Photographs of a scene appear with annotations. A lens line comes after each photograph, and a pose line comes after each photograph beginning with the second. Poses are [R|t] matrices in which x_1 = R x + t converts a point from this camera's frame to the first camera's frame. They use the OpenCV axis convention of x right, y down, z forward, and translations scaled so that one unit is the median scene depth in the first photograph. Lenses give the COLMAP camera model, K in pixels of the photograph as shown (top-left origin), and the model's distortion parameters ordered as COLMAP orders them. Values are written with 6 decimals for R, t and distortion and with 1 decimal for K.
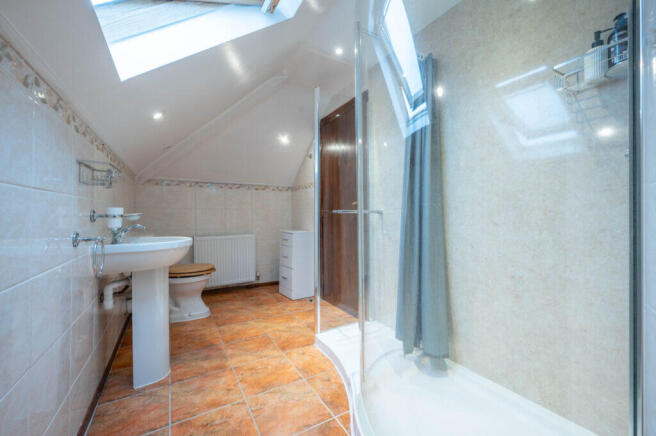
lens RADIAL K [[262.5, 0, 326.0], [0, 262.5, 215.8], [0, 0, 1]] dist [-0.000766, -0.000295]
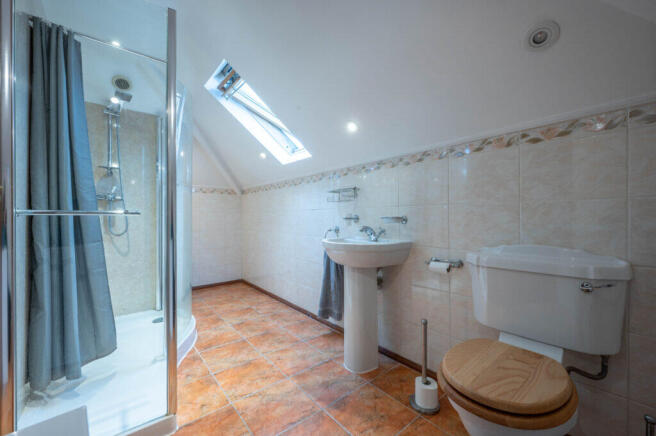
lens RADIAL K [[262.5, 0, 330.8], [0, 262.5, 218.5], [0, 0, 1]] dist [-0.000766, -0.000295]
pose [[-0.985961, -0.000913, -0.166976, -0.360484], [-0.001788, 0.999985, 0.005090, -0.010279], [0.166969, 0.005317, -0.985948, 2.022310]]
